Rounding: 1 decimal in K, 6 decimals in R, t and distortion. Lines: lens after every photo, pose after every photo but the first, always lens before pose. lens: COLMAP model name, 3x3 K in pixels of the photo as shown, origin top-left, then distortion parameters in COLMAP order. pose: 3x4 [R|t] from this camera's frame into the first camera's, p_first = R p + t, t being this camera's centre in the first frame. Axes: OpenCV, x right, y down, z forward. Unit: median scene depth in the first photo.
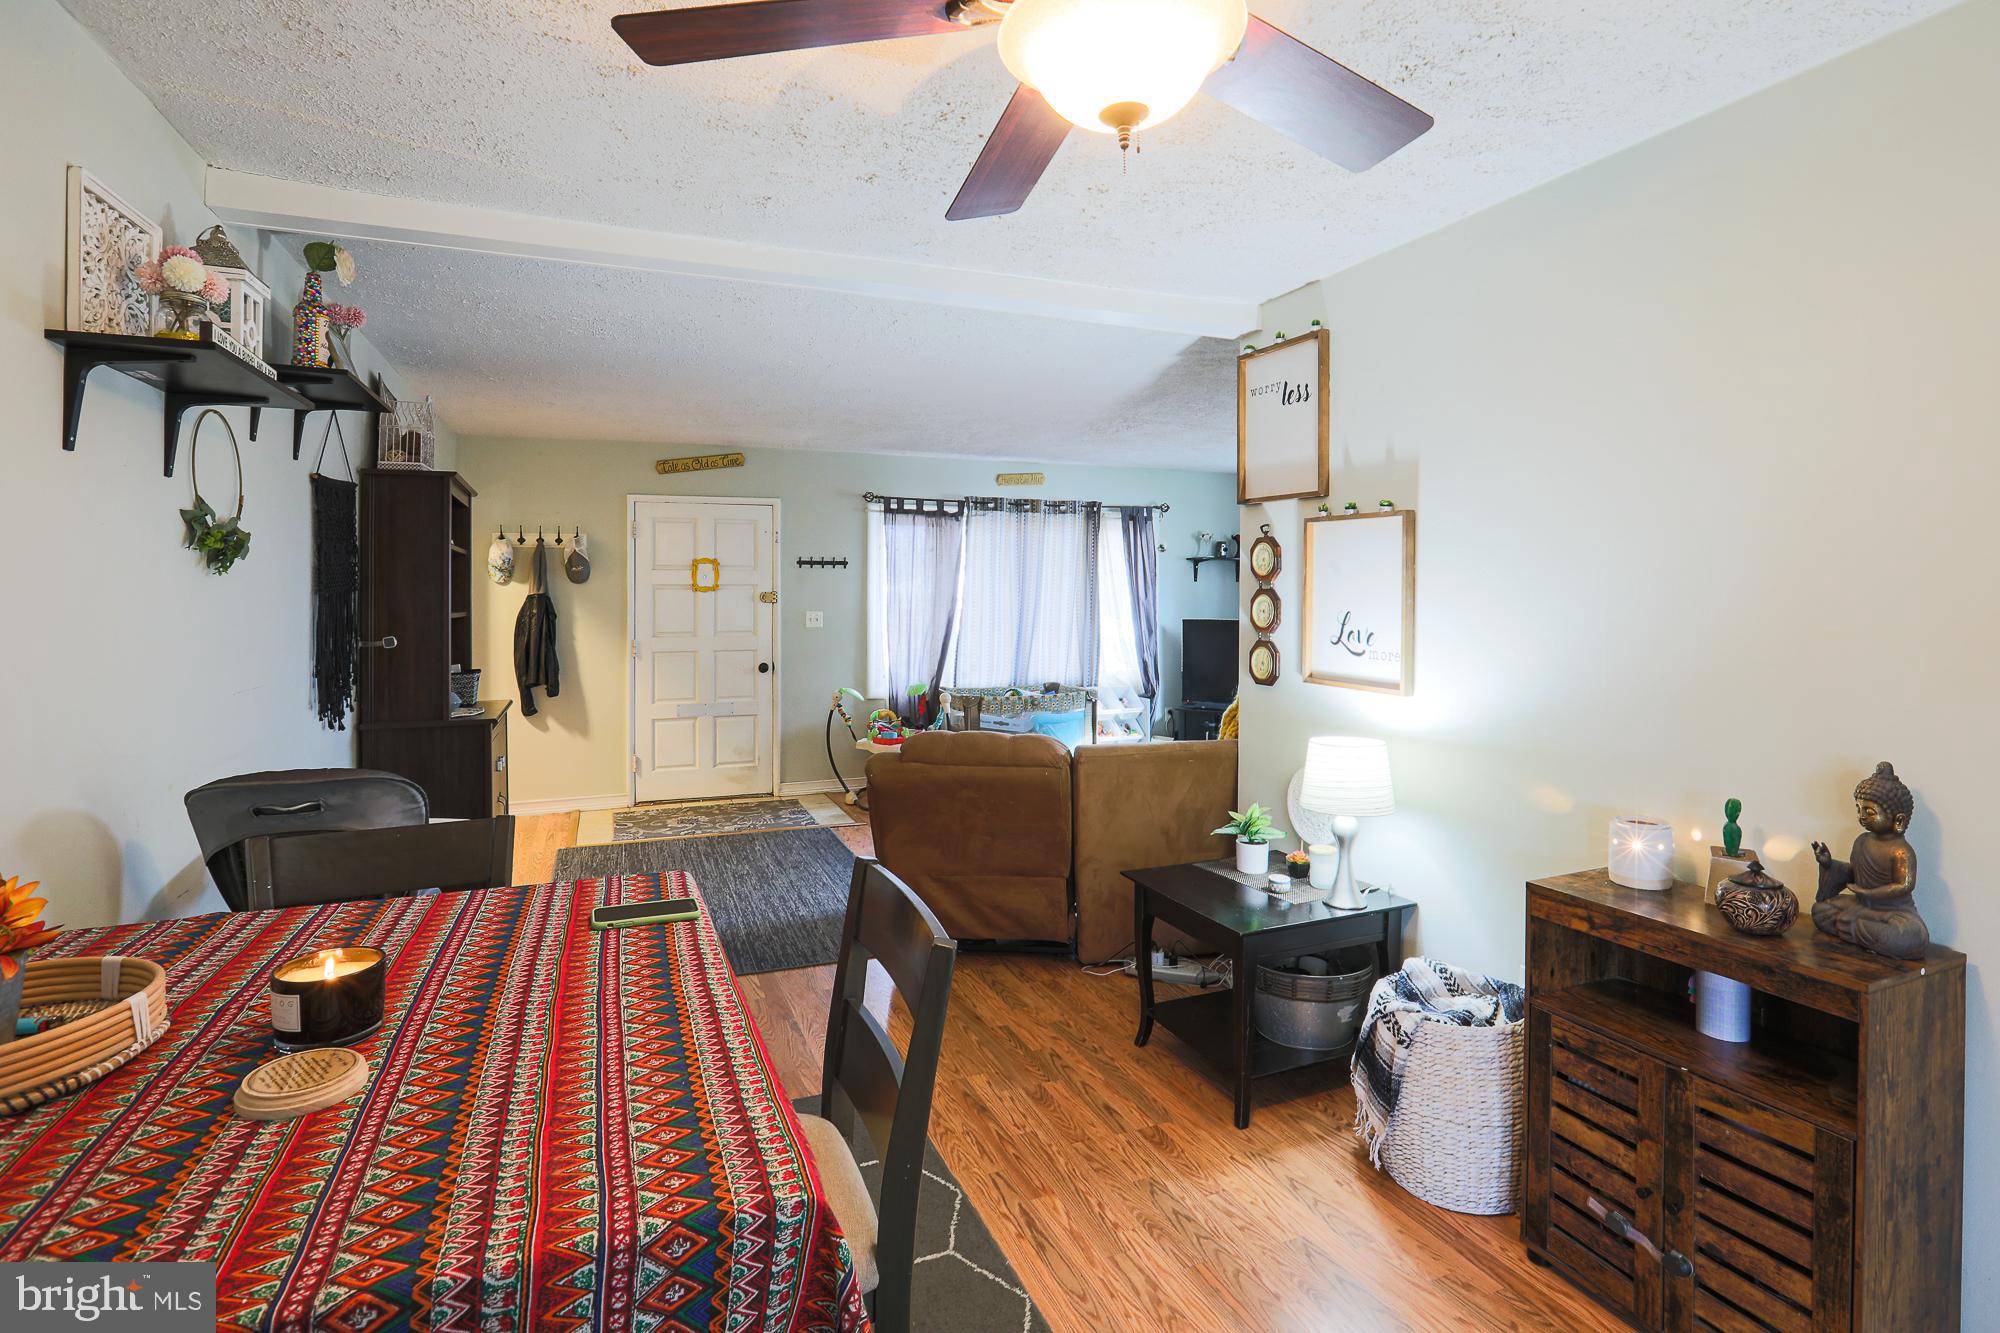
lens RADIAL K [[969.7, 0, 1003.9], [0, 969.7, 592.9], [0, 0, 1]] dist [-0.083056, 0.034072]
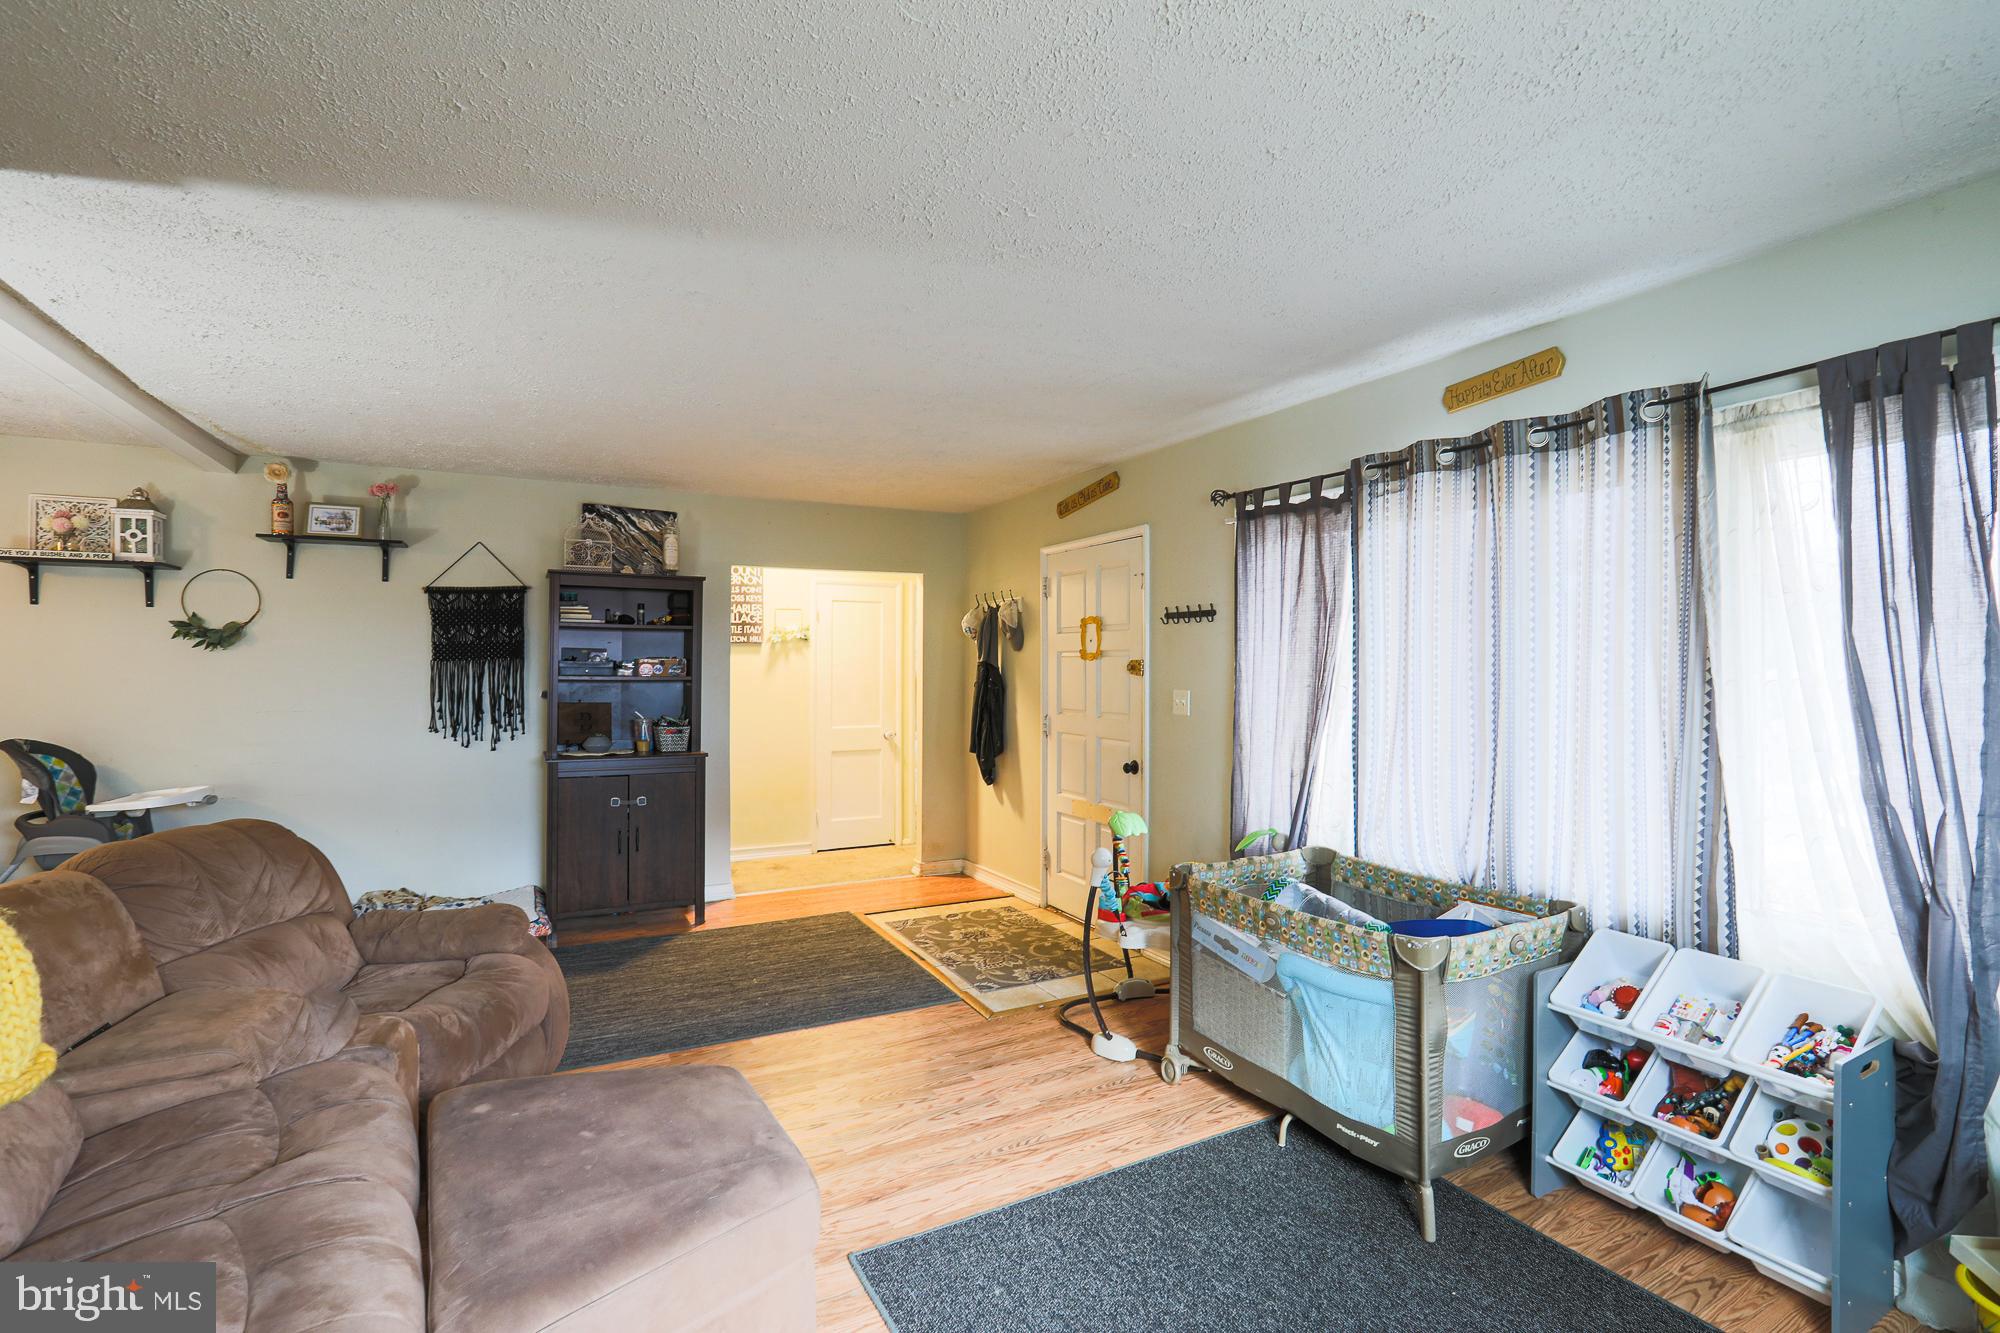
lens RADIAL K [[931.4, 0, 1021.8], [0, 931.4, 652.8], [0, 0, 1]] dist [-0.054248, 0.019202]
pose [[0.100754, -0.008068, -0.994879, 0.423000], [-0.000727, 0.999966, -0.008183, -0.000611], [0.994911, 0.001548, 0.100744, 0.847248]]
